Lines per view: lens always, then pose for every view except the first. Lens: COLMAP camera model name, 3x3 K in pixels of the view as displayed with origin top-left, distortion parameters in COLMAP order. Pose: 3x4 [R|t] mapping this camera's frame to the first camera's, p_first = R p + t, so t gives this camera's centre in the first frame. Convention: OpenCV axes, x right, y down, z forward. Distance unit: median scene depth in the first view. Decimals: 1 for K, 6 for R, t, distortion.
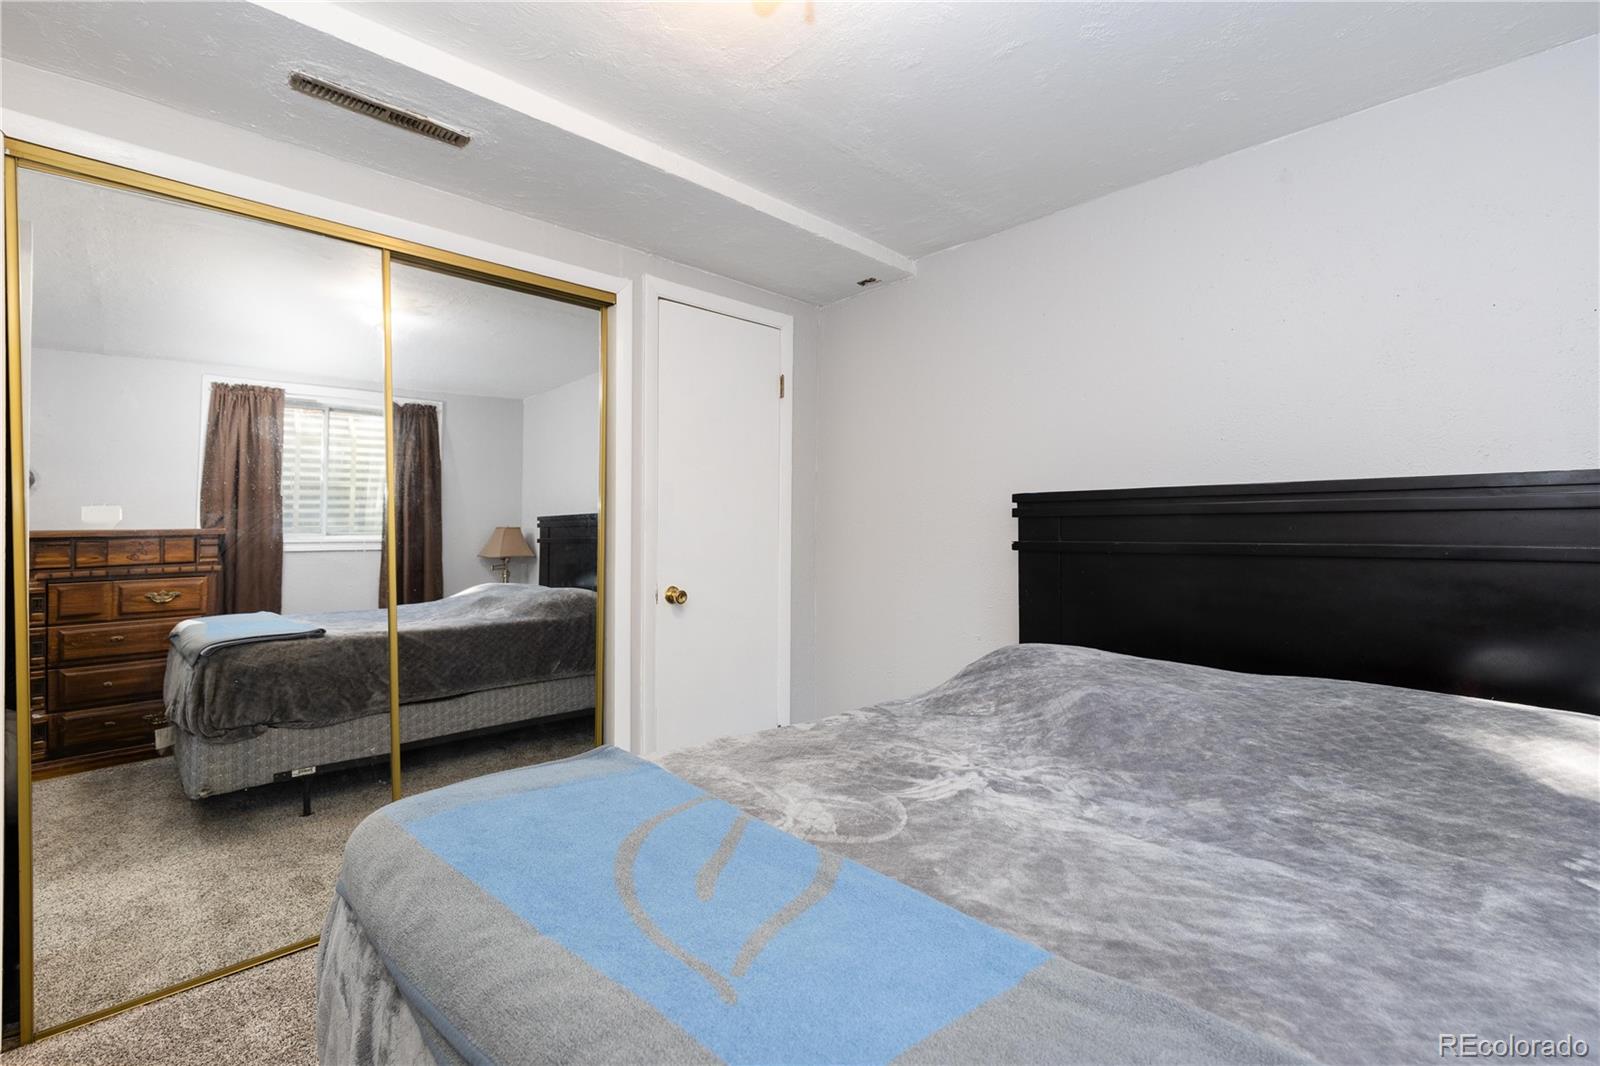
lens RADIAL K [[728.4, 0, 802.0], [0, 728.4, 535.3], [0, 0, 1]] dist [0.013084, -0.000256]
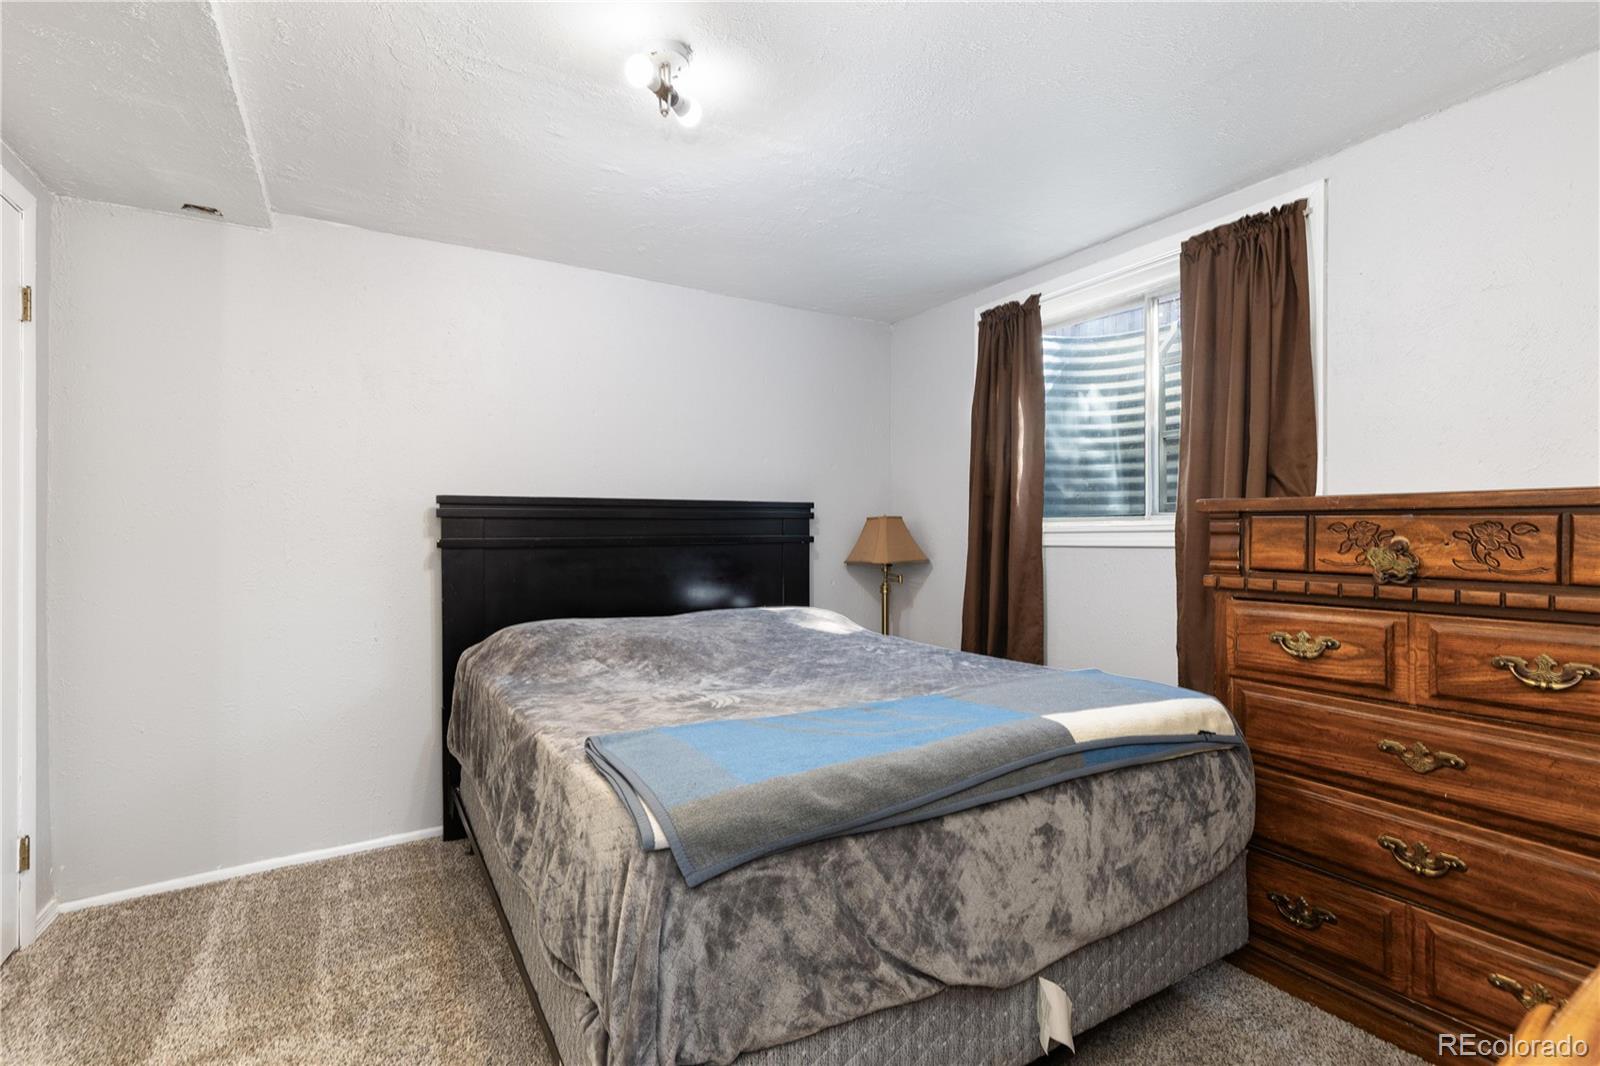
lens RADIAL K [[728.4, 0, 801.6], [0, 728.4, 542.1], [0, 0, 1]] dist [0.013084, -0.000256]
pose [[0.964256, 0.005775, -0.264909, -0.778853], [-0.000134, 0.999773, 0.021308, 0.005985], [0.264972, -0.020511, 0.964038, 0.327393]]
